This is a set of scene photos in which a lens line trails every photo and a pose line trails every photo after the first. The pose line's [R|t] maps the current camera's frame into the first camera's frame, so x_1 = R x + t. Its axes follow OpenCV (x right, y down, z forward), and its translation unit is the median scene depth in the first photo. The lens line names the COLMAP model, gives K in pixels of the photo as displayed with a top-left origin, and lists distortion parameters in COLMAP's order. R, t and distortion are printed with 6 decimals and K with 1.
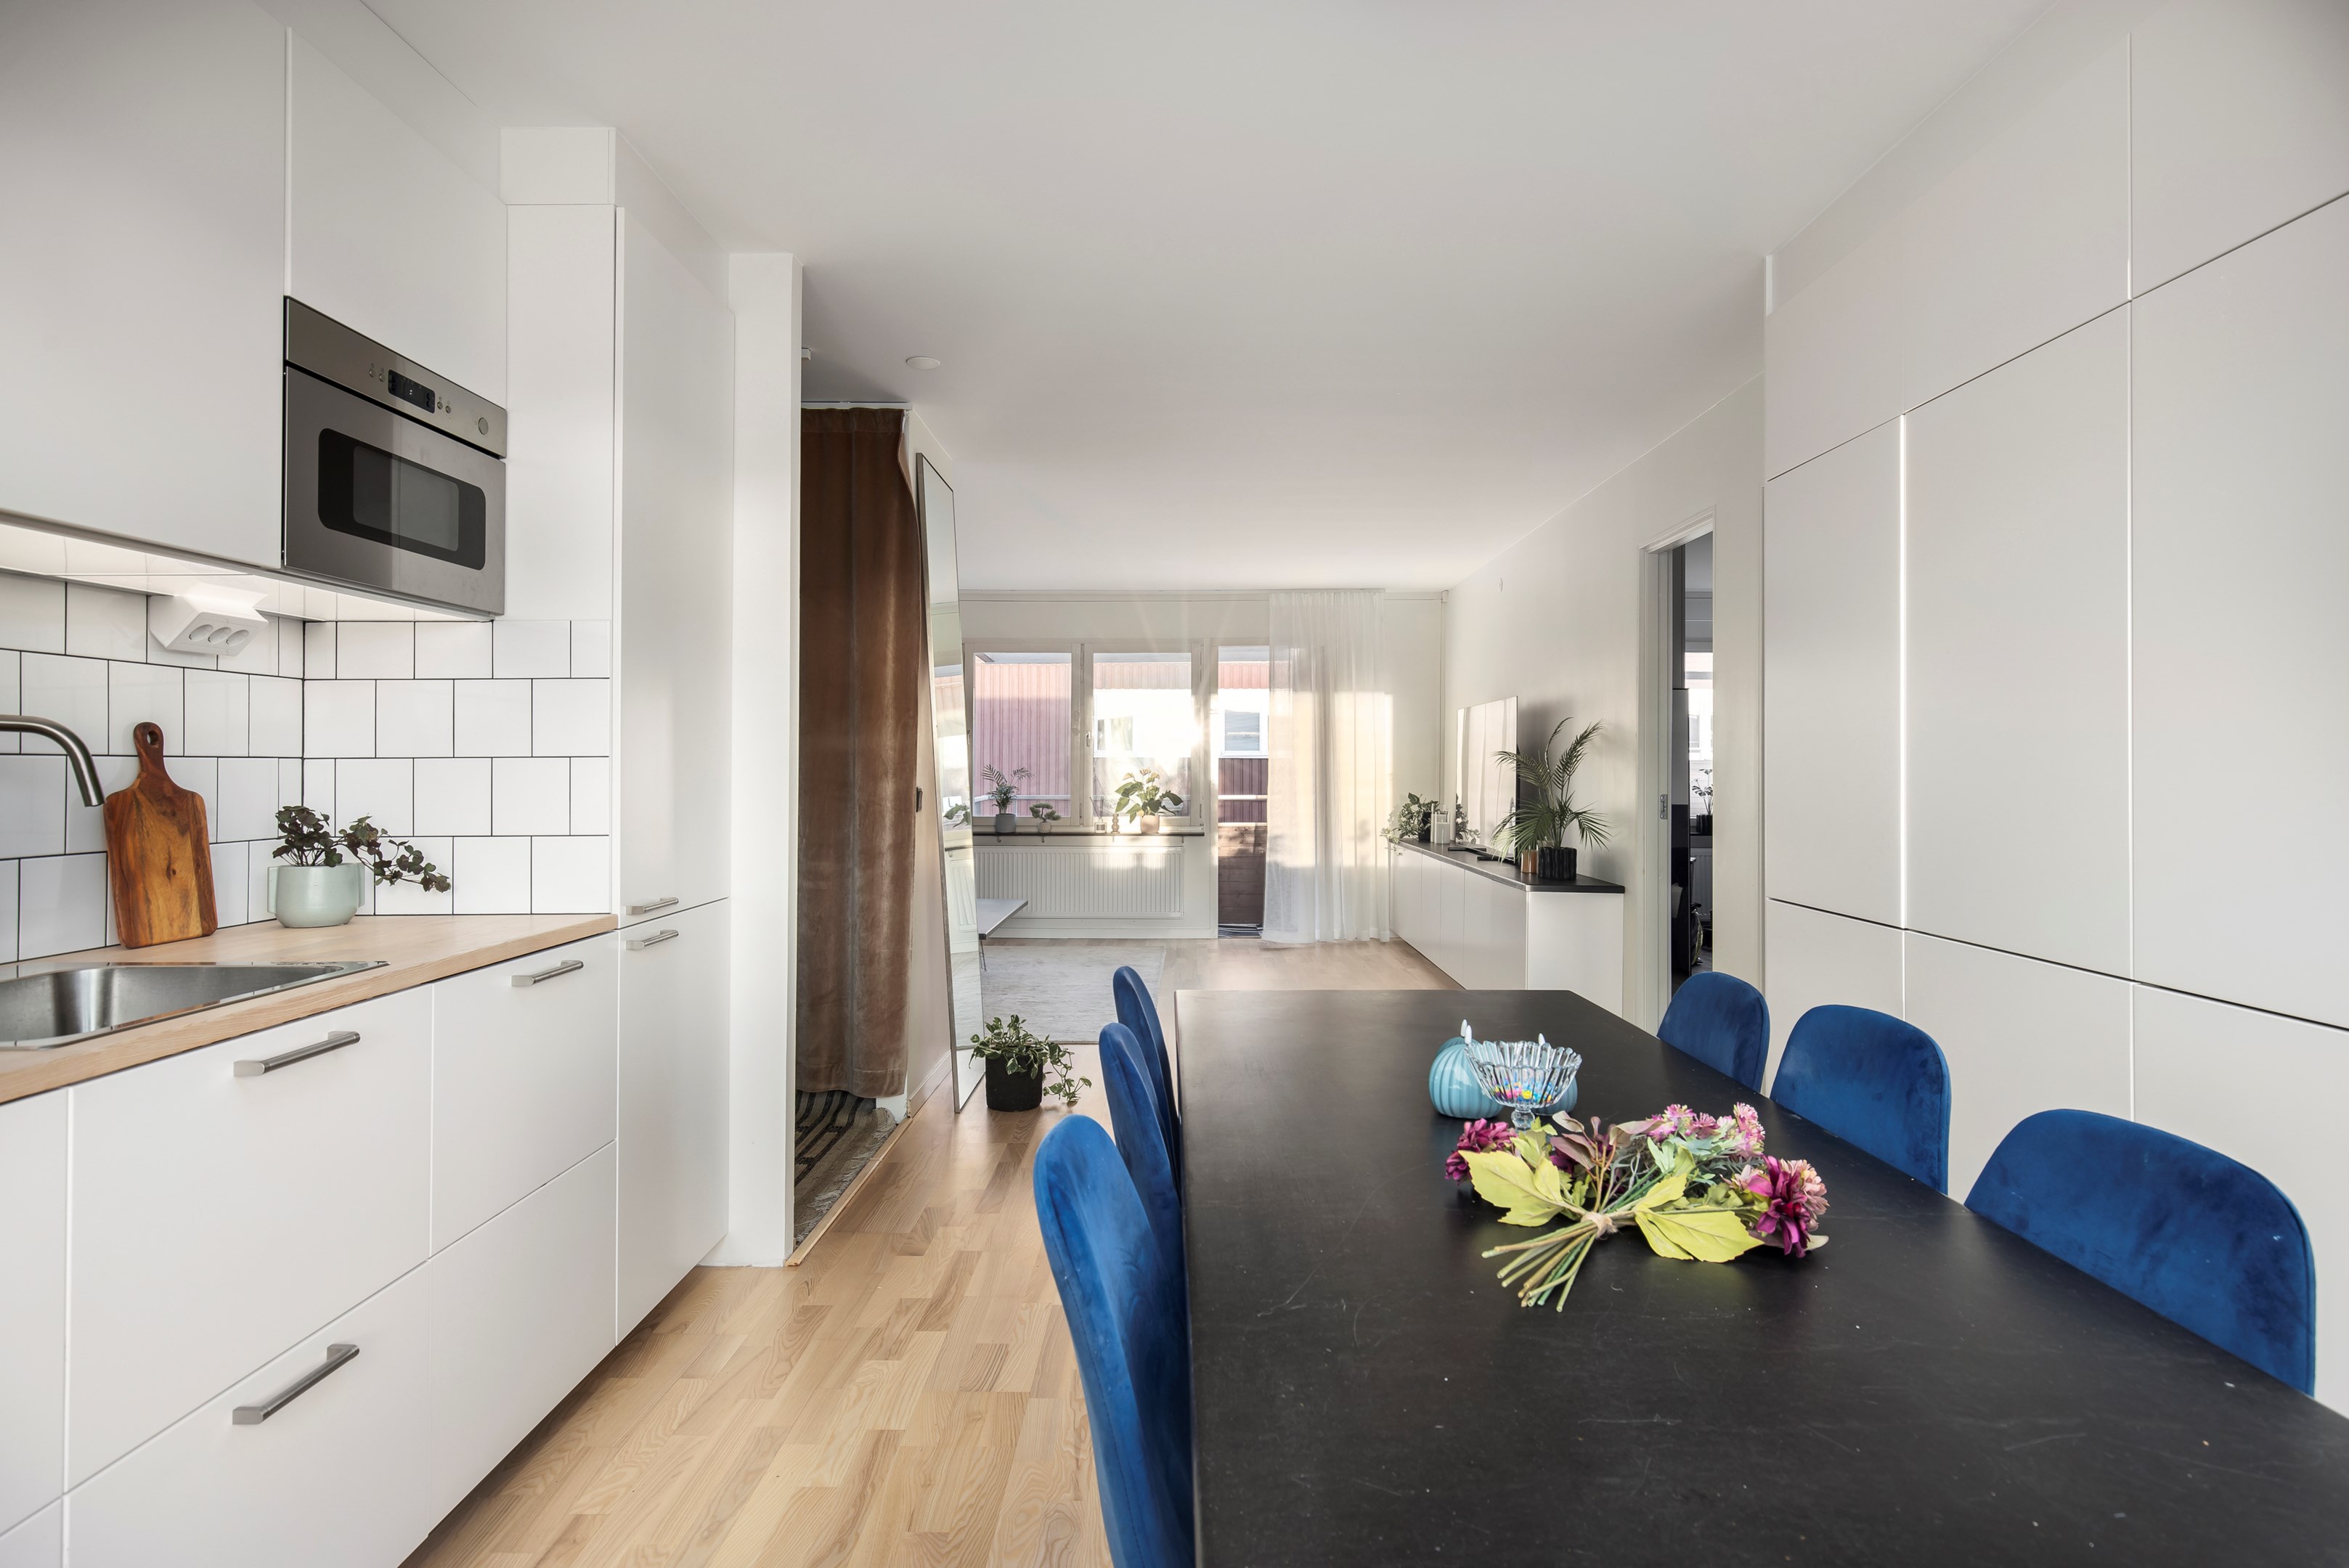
lens RADIAL K [[1295.0, 0, 1155.6], [0, 1295.0, 753.2], [0, 0, 1]] dist [0.018412, -0.000230]
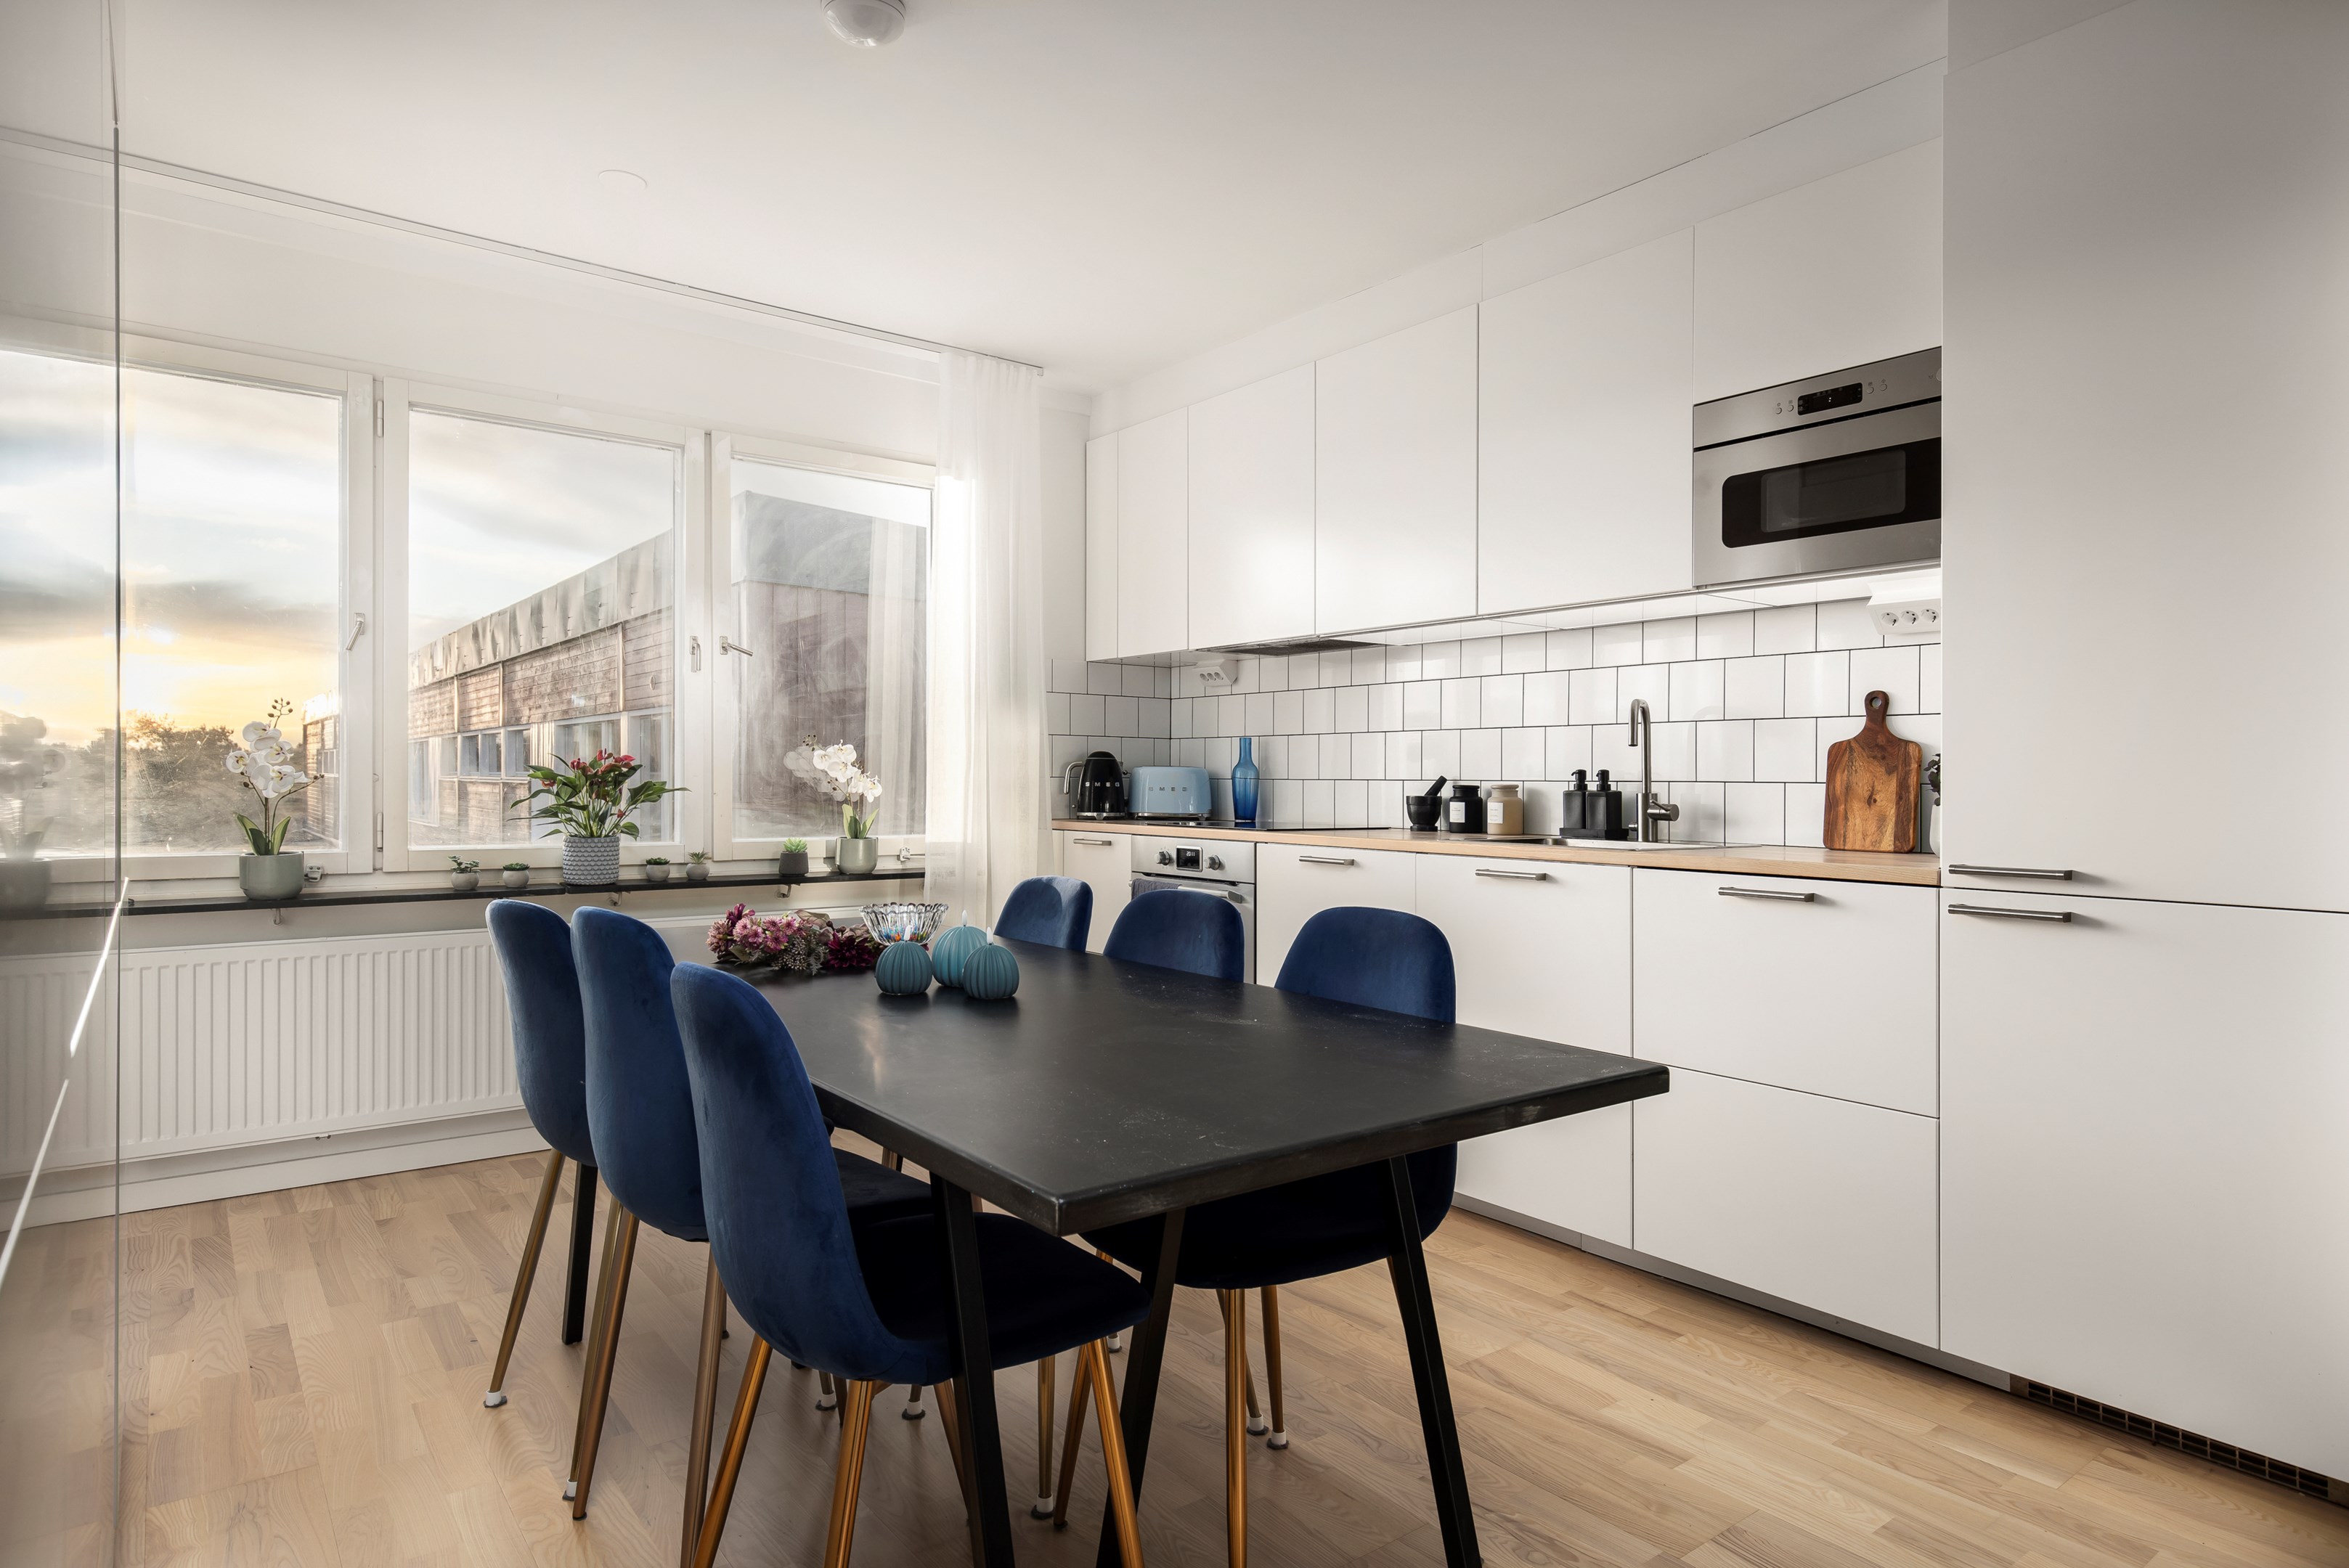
lens RADIAL K [[1295.0, 0, 1171.0], [0, 1295.0, 799.2], [0, 0, 1]] dist [0.018412, -0.000230]
pose [[-0.775513, 0.000877, -0.631331, 0.651572], [-0.005786, 0.999947, 0.008497, 0.081388], [0.631305, 0.010243, -0.775467, 1.569168]]
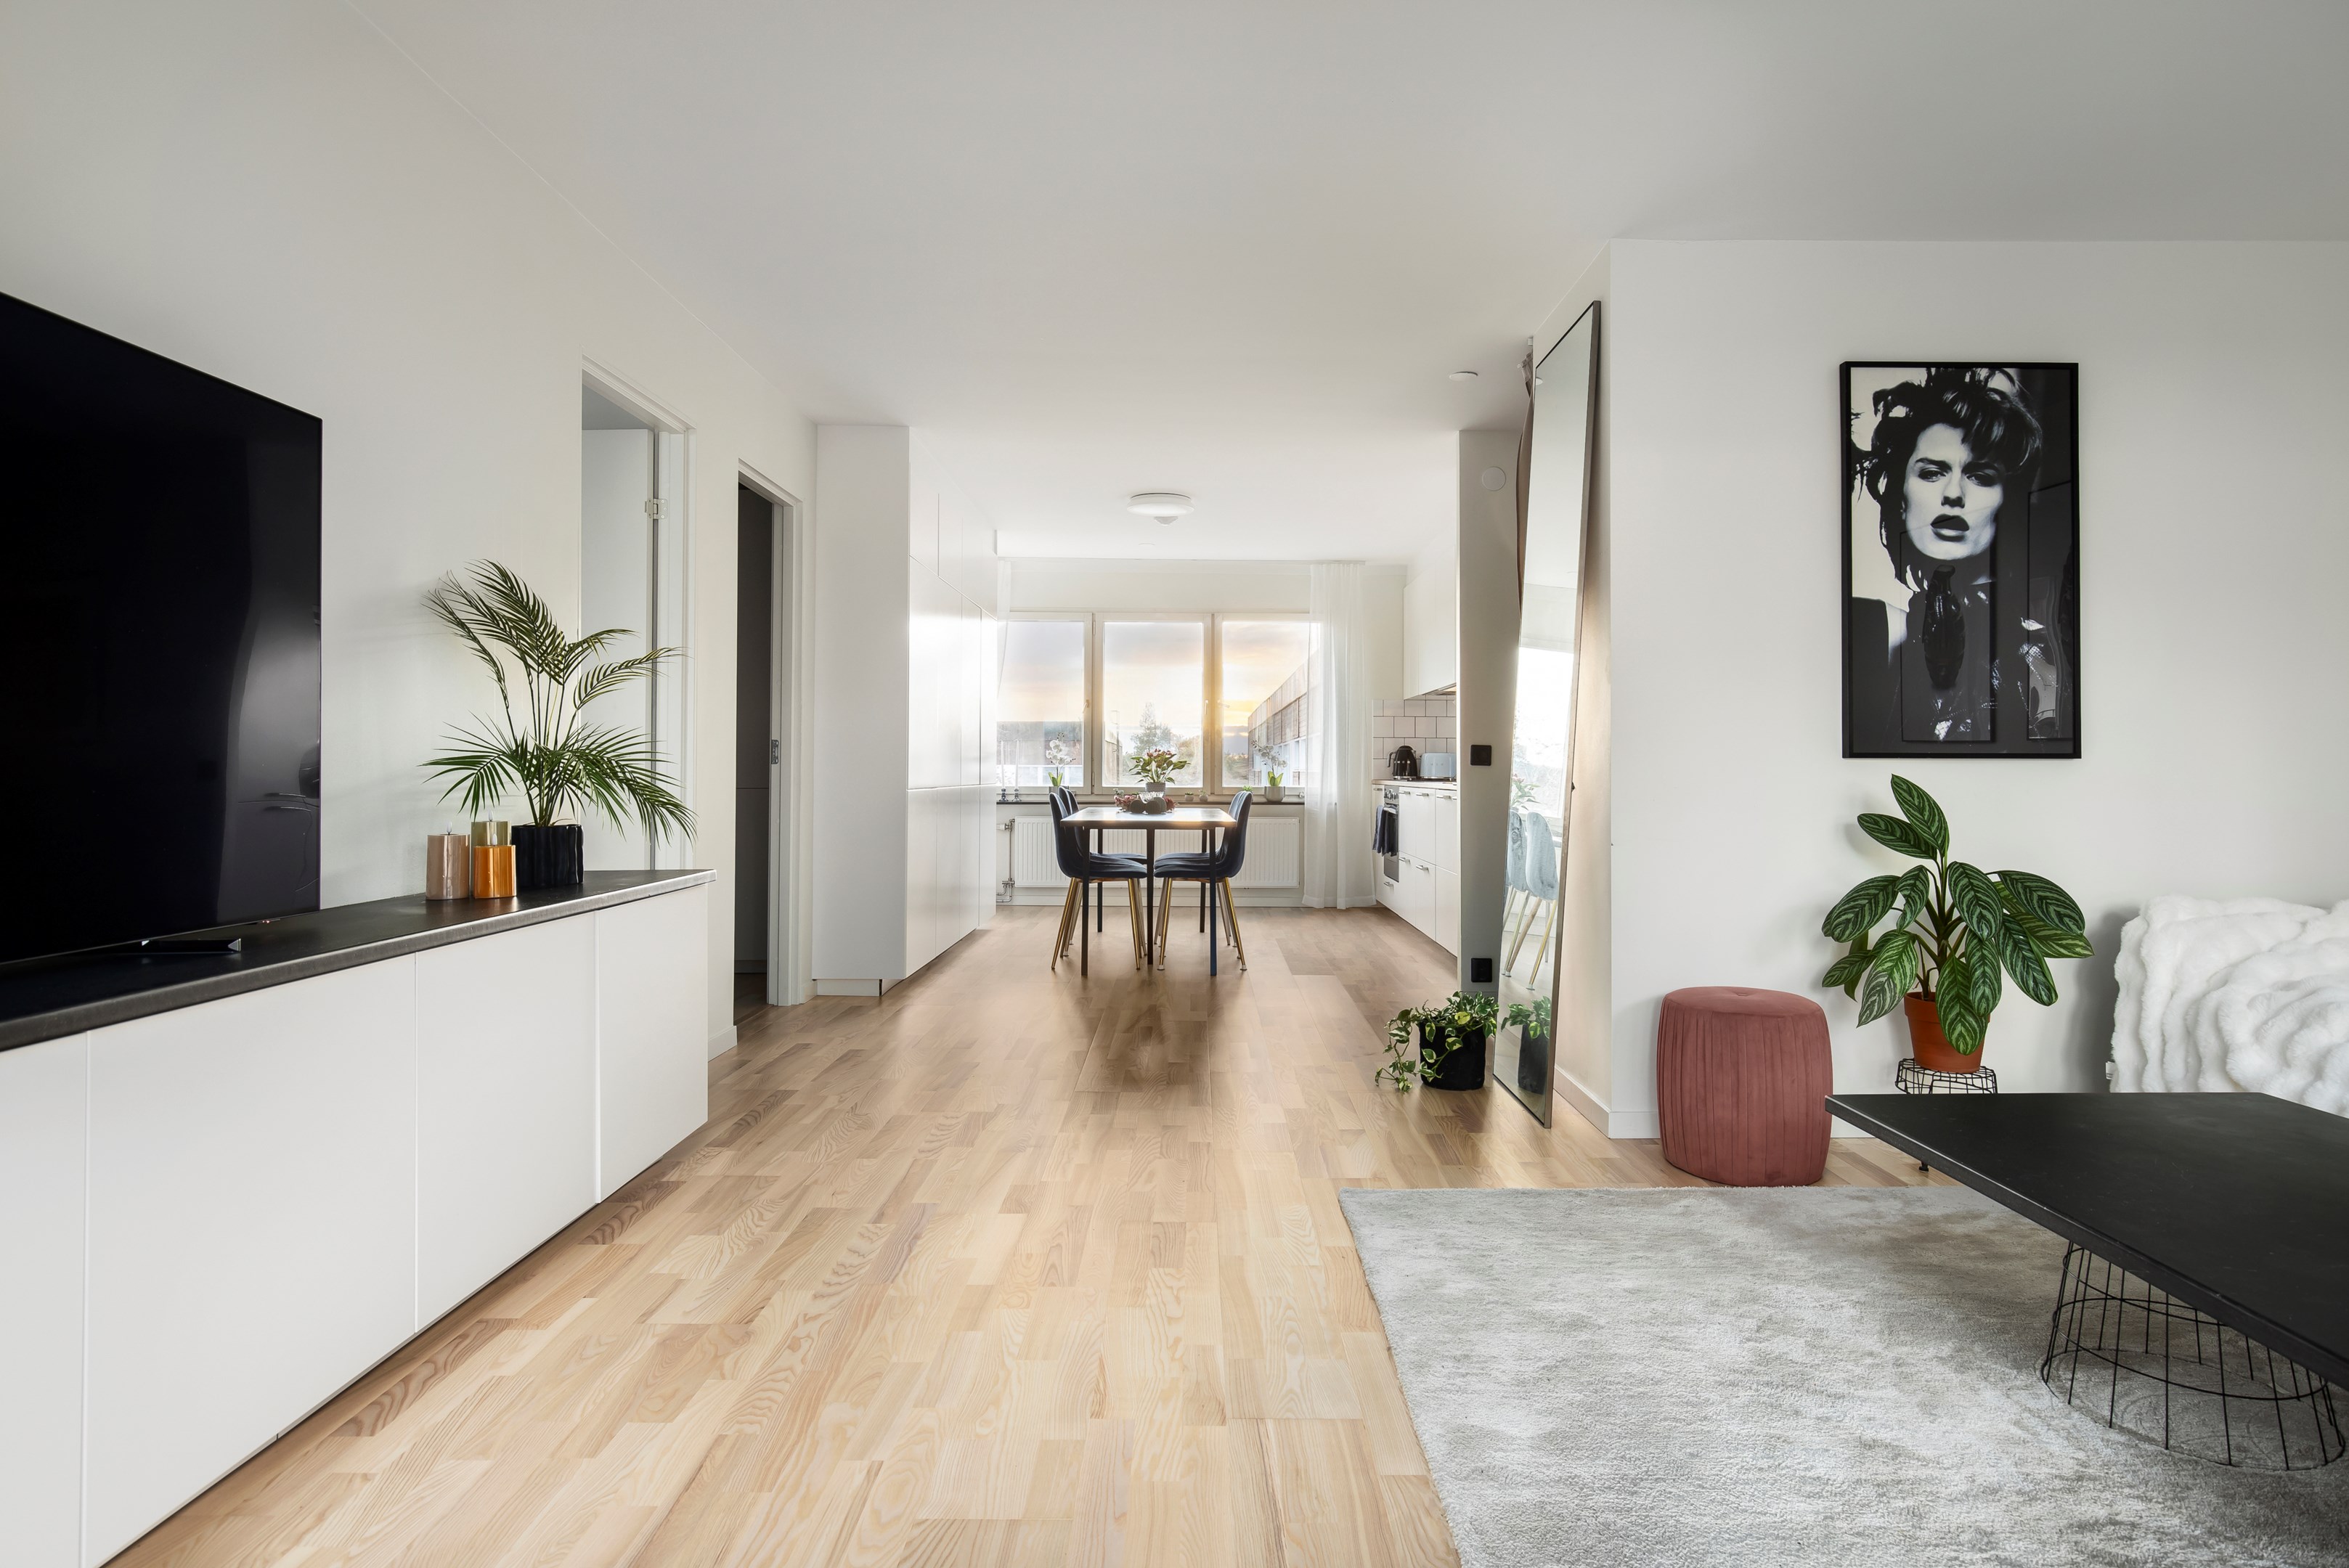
lens RADIAL K [[1295.0, 0, 1176.3], [0, 1295.0, 775.5], [0, 0, 1]] dist [0.018412, -0.000230]
pose [[-0.999827, -0.002505, -0.018446, 0.210496], [-0.002482, 0.999996, -0.001272, 0.126525], [0.018449, -0.001226, -0.999829, 4.101475]]
